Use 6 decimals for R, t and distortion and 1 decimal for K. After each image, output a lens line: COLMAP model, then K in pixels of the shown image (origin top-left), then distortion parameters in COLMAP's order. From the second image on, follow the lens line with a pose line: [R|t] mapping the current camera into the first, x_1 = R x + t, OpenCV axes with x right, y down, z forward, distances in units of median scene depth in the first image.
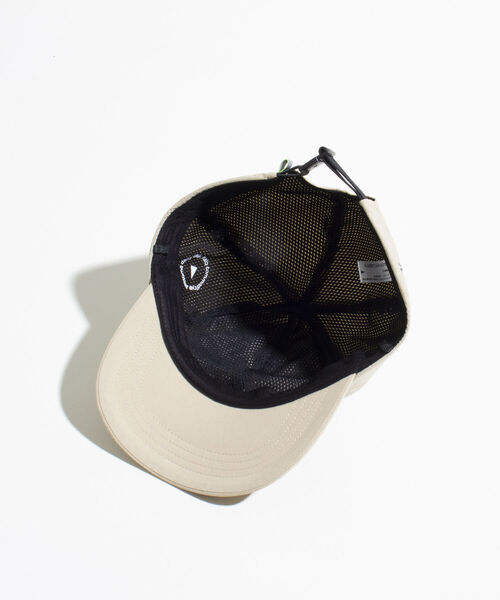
lens RADIAL K [[887.9, 0, 250.1], [0, 887.9, 299.8], [0, 0, 1]] dist [-0.000145, 0.000000]
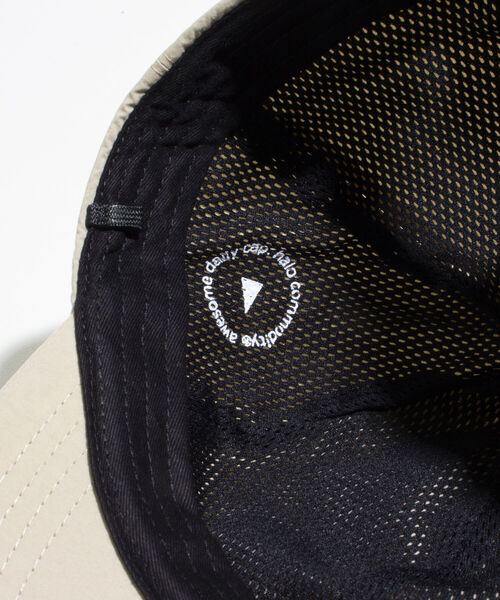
lens RADIAL K [[1291.8, 0, 249.7], [0, 1291.8, 300.6], [0, 0, 1]] dist [0.015837, 0.000000]
pose [[0.969419, -0.087937, -0.229114, 0.054644], [0.059289, 0.989862, -0.129063, 0.037748], [0.238141, 0.111532, 0.964805, 0.503890]]
